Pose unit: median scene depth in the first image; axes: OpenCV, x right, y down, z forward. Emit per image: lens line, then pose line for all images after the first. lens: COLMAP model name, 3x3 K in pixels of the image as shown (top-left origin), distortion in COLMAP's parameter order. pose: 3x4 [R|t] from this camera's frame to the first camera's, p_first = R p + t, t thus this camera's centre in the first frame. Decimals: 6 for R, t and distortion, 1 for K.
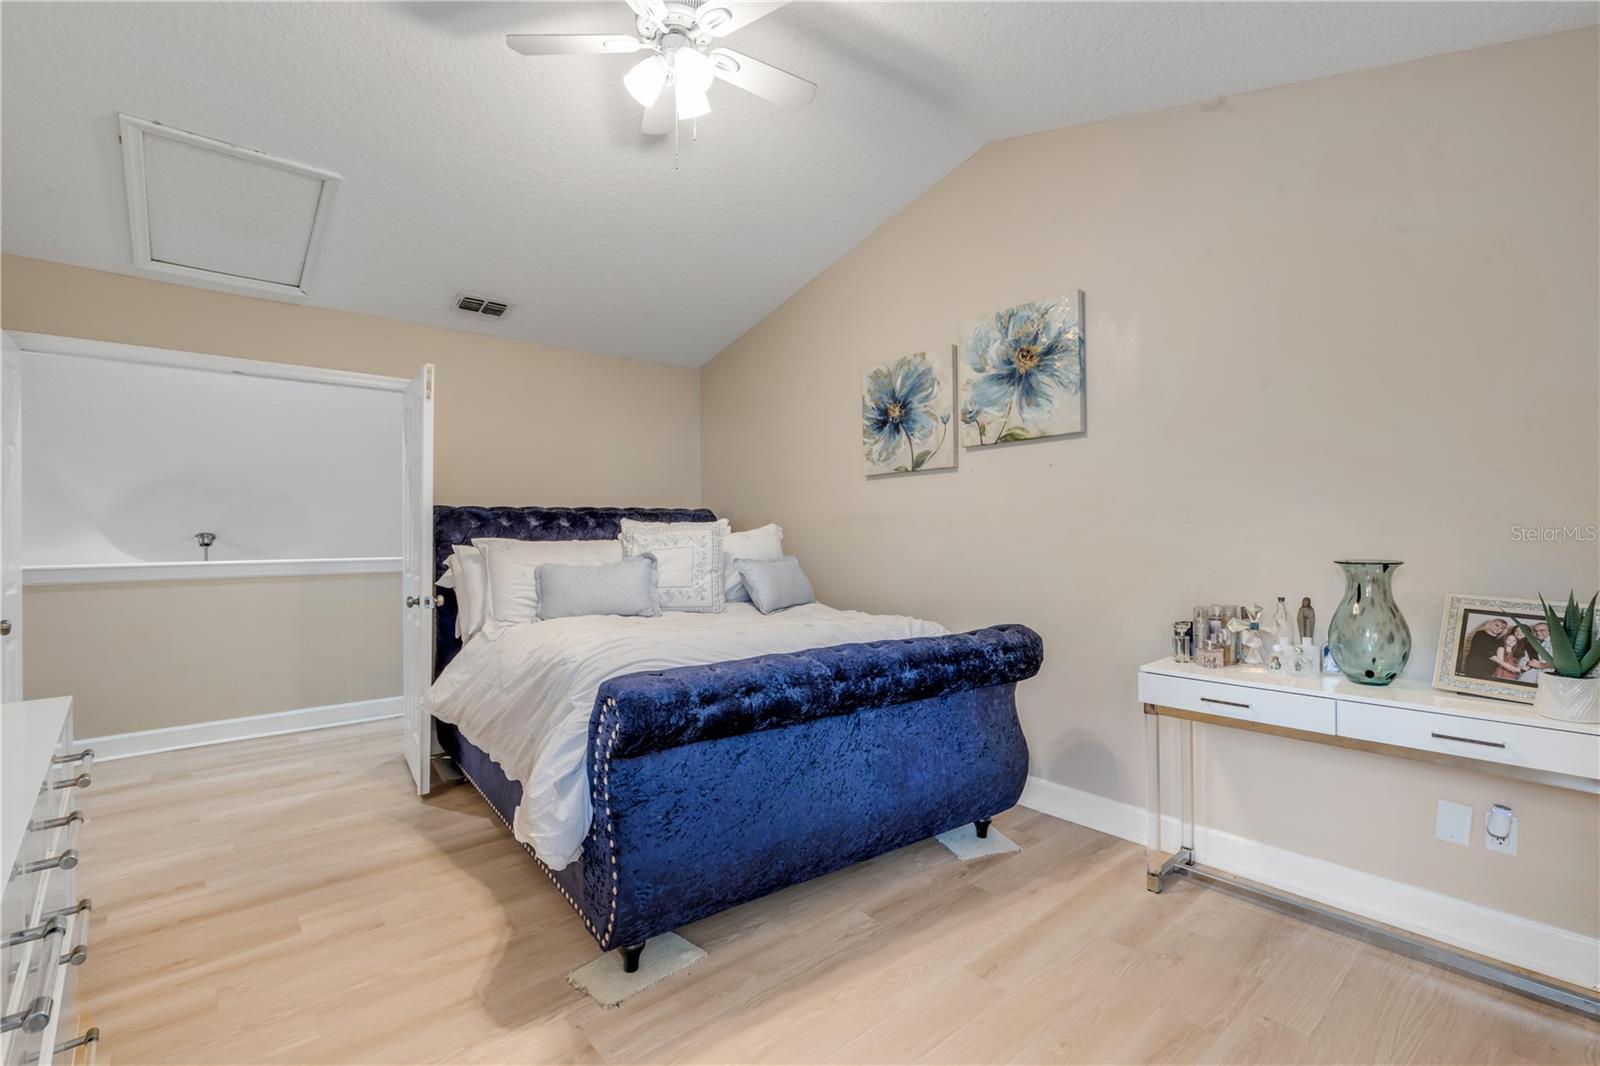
lens RADIAL K [[726.0, 0, 793.1], [0, 726.0, 529.6], [0, 0, 1]] dist [0.003148, -0.002248]
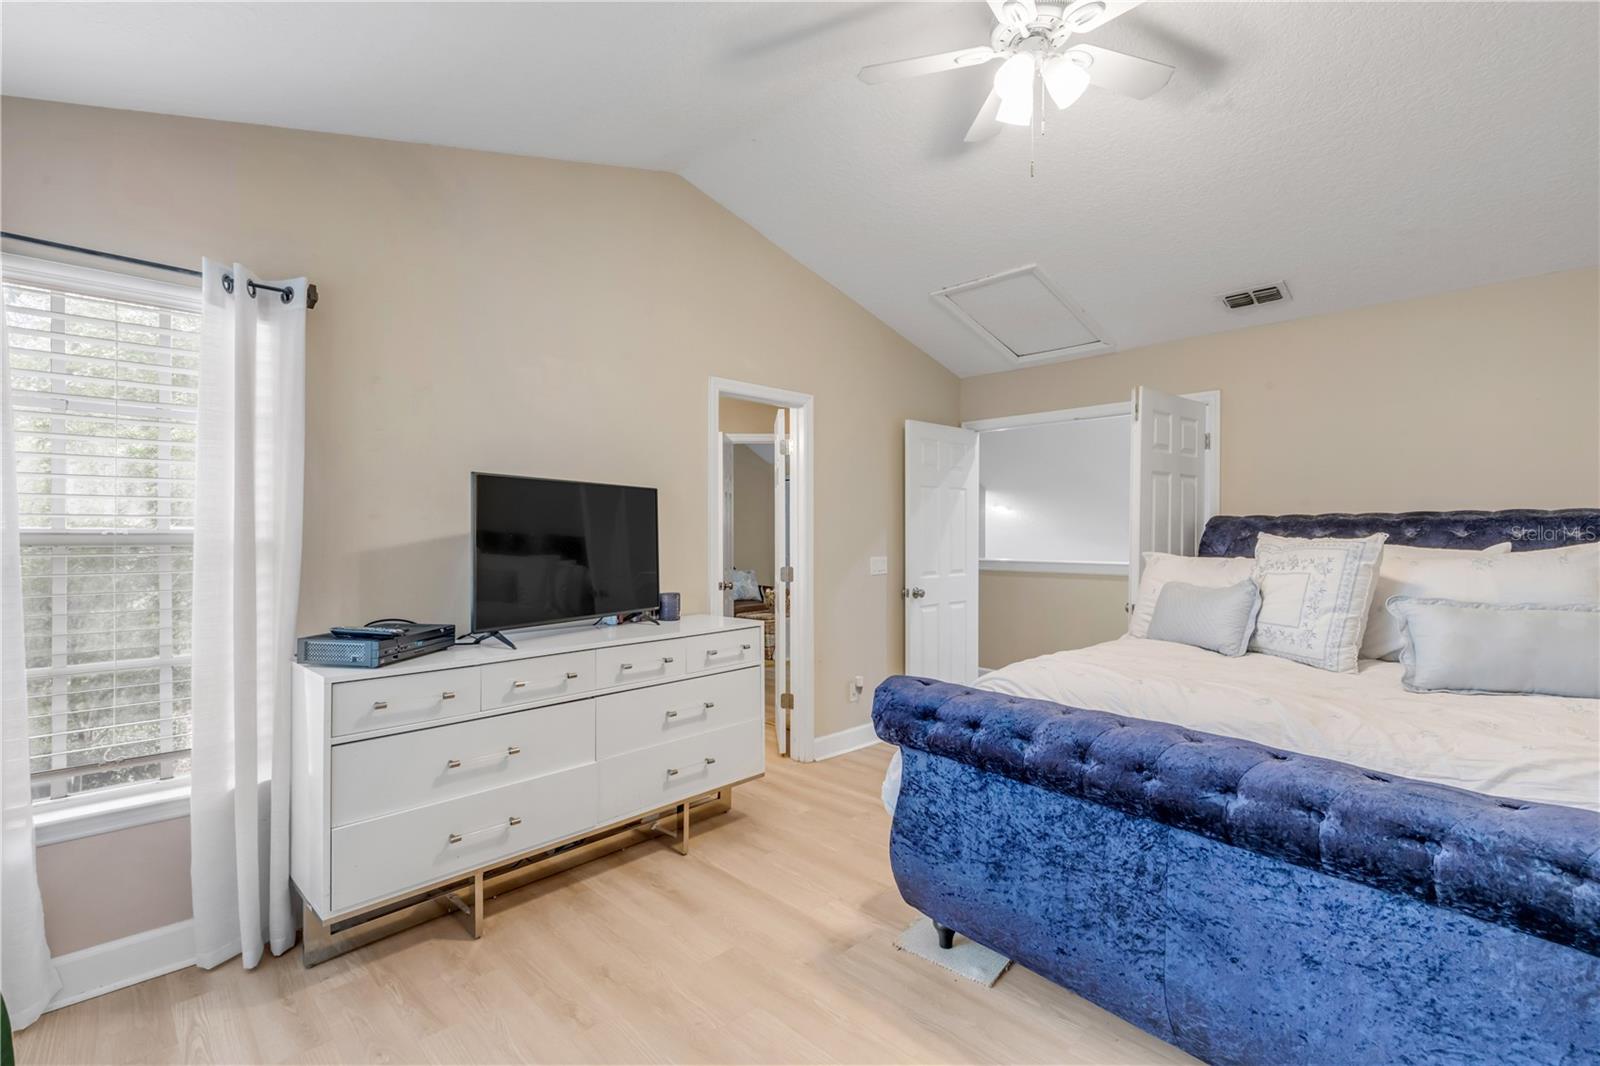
lens RADIAL K [[726.0, 0, 793.9], [0, 726.0, 532.2], [0, 0, 1]] dist [0.003148, -0.002248]
pose [[0.055613, 0.006012, -0.998434, 0.553569], [0.005949, 0.999962, 0.006353, -0.024805], [0.998435, -0.006293, 0.055575, 0.445714]]
